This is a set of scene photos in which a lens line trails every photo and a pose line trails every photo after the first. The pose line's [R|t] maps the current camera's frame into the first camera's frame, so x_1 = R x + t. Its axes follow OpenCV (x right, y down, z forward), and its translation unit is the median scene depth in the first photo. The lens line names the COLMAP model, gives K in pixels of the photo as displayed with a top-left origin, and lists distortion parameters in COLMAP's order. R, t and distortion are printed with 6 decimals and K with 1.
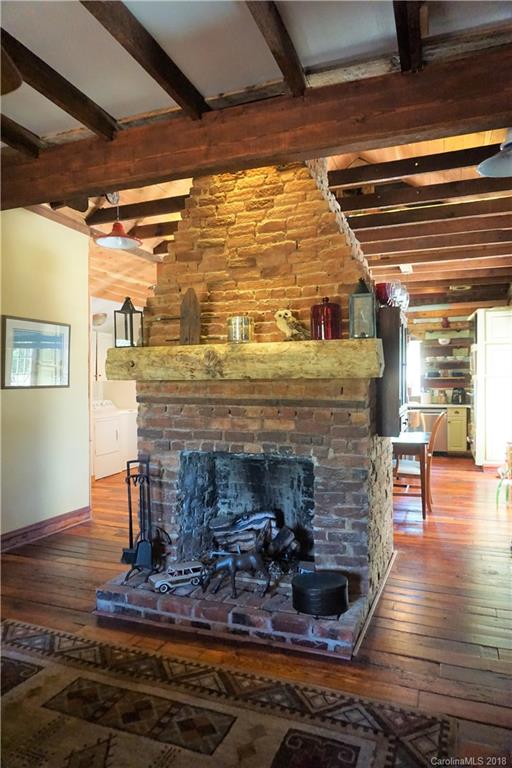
lens RADIAL K [[519.6, 0, 254.2], [0, 519.6, 384.2], [0, 0, 1]] dist [-0.025685, 0.022104]
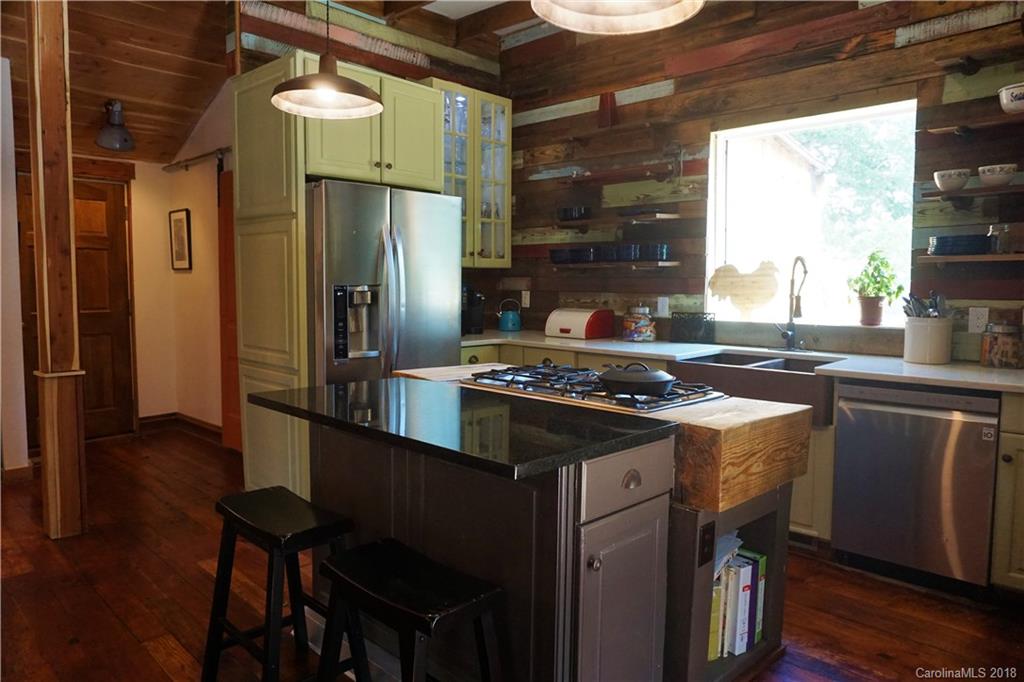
lens RADIAL K [[692.8, 0, 512.1], [0, 692.8, 339.3], [0, 0, 1]] dist [-0.025685, 0.022104]
pose [[0.917816, 0.040396, -0.394945, 0.277532], [-0.010764, 0.996976, 0.076959, 0.003322], [0.396860, -0.066383, 0.915476, 0.611220]]
